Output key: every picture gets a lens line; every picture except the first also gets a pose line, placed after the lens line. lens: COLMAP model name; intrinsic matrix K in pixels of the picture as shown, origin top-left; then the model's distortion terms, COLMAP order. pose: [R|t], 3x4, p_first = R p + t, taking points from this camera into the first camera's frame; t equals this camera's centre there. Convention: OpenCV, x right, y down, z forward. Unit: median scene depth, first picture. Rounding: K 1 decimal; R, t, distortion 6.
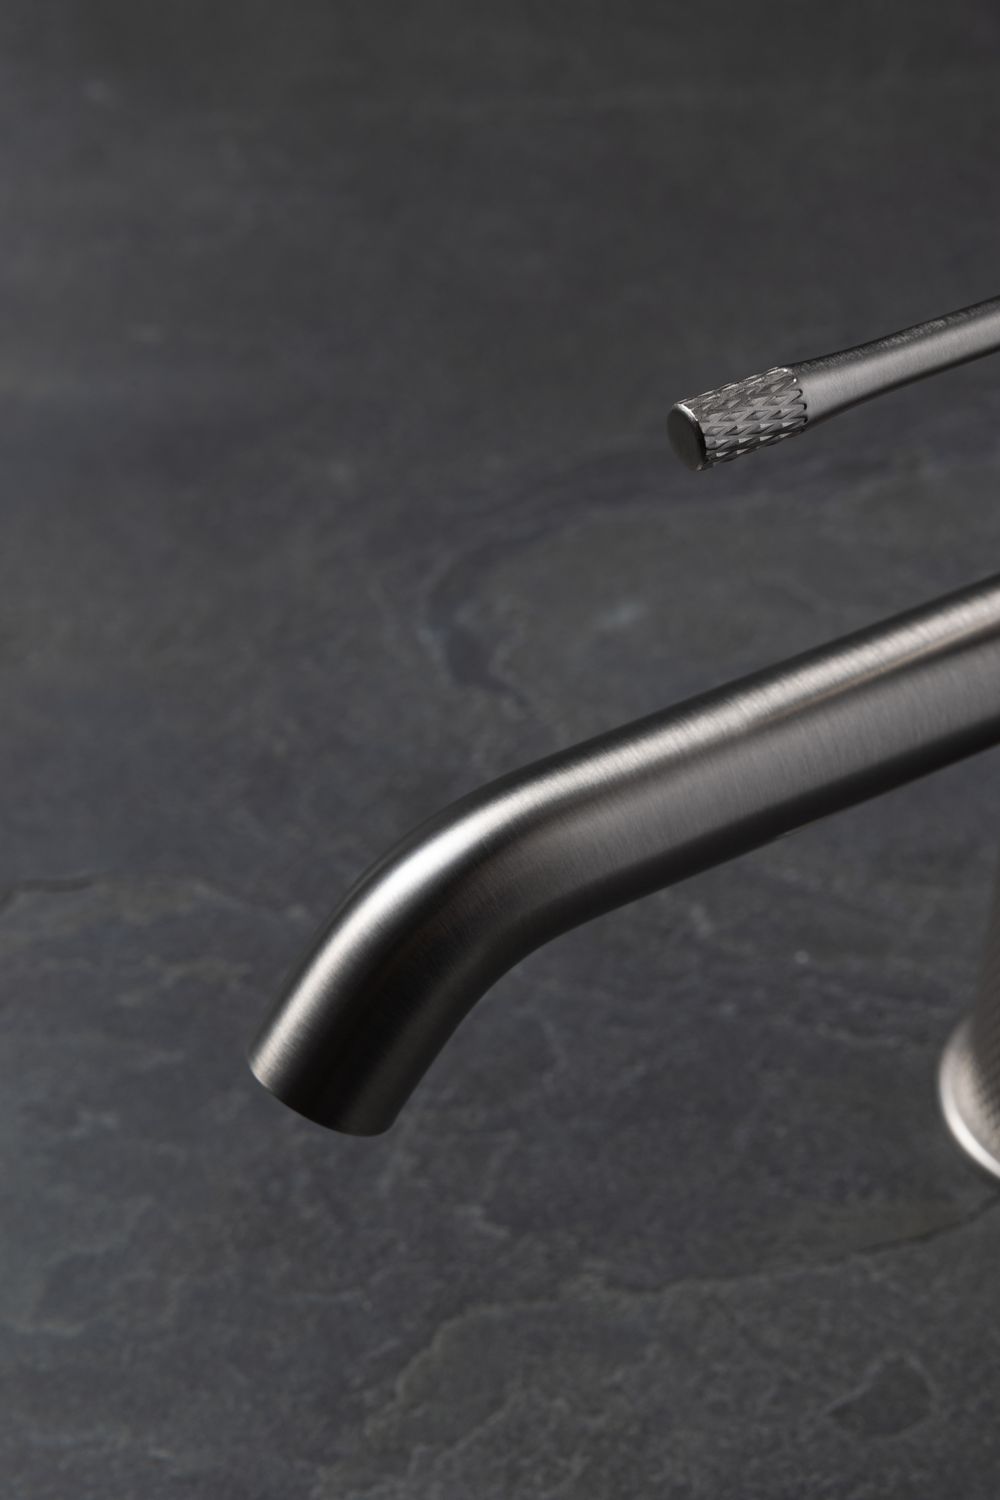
lens RADIAL K [[2928.6, 0, 512.2], [0, 2928.6, 740.2], [0, 0, 1]] dist [0.101627, 0.000000]
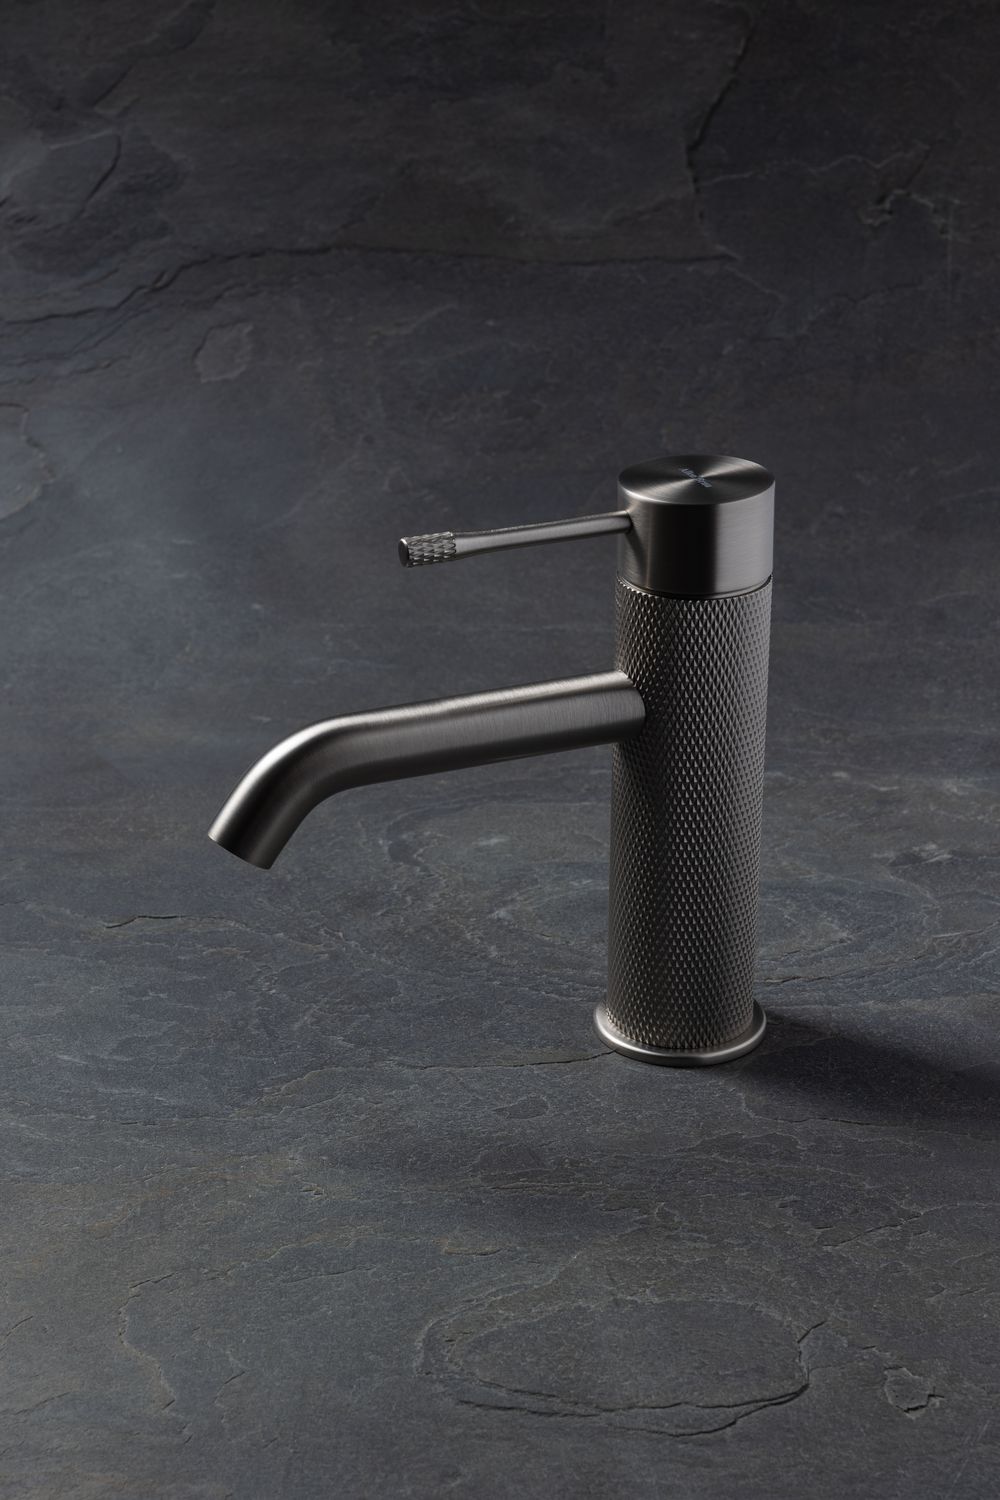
lens RADIAL K [[2928.6, 0, 487.5], [0, 2928.6, 752.8], [0, 0, 1]] dist [0.101627, 0.000000]
pose [[0.991456, 0.051001, -0.120057, 0.308636], [-0.086063, 0.947398, -0.308269, 0.573578], [0.098020, 0.315967, 0.943693, -0.881823]]
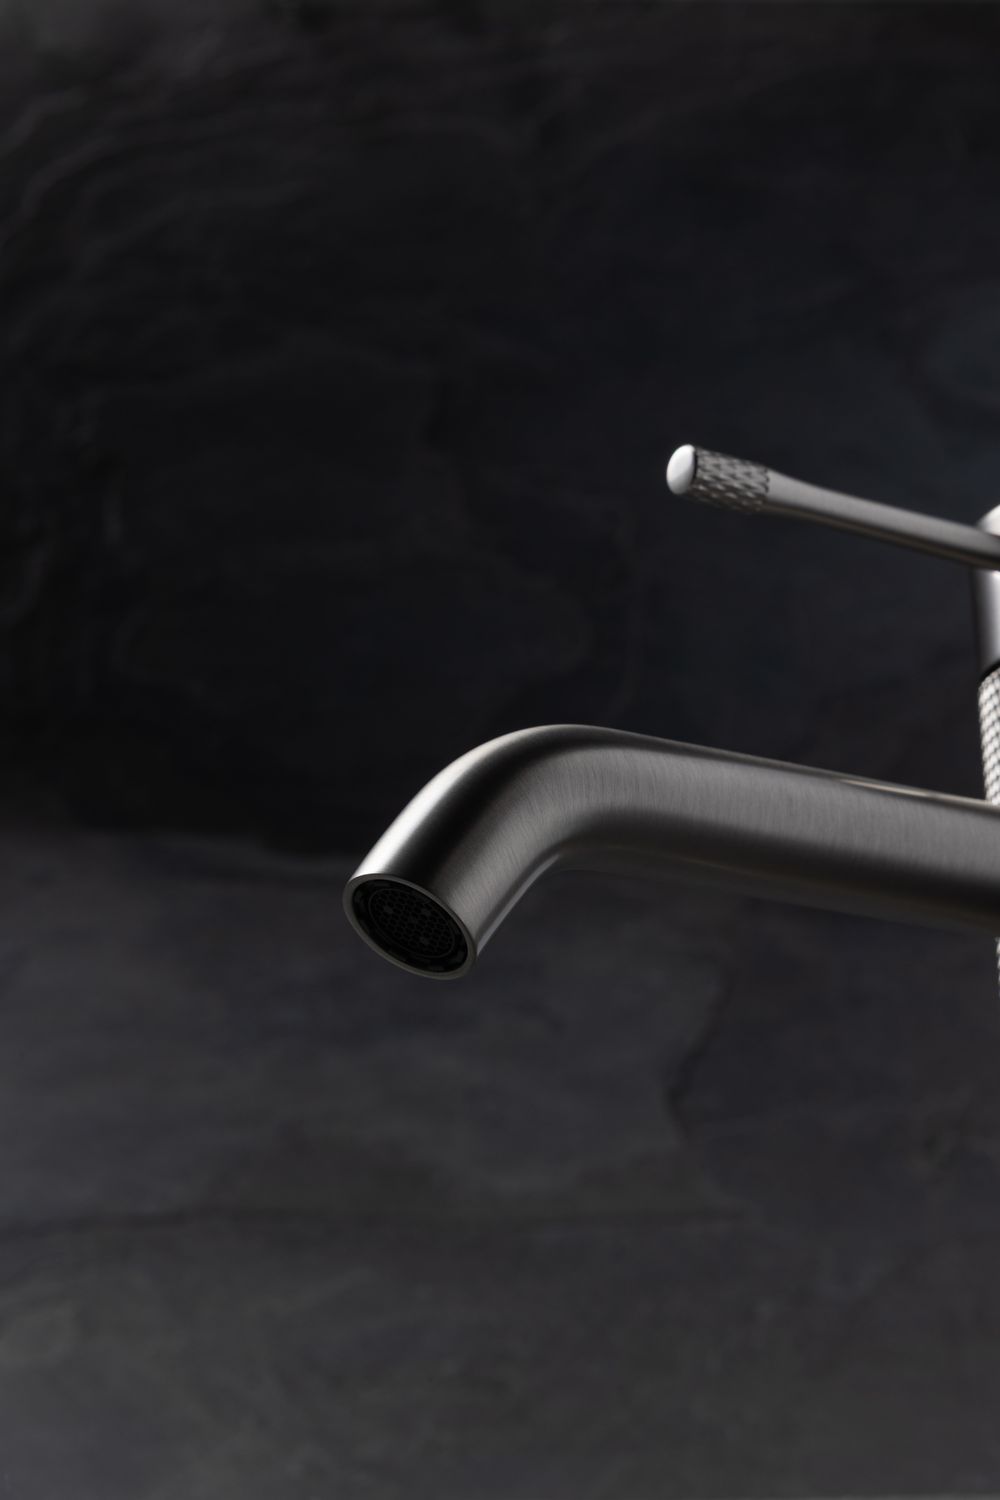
lens RADIAL K [[2928.6, 0, 499.3], [0, 2928.6, 764.6], [0, 0, 1]] dist [0.101627, 0.000000]
pose [[0.999134, -0.005290, 0.041274, -0.065014], [0.038434, 0.497472, -0.866628, 0.840564], [-0.015949, 0.867464, 0.497244, 0.321860]]
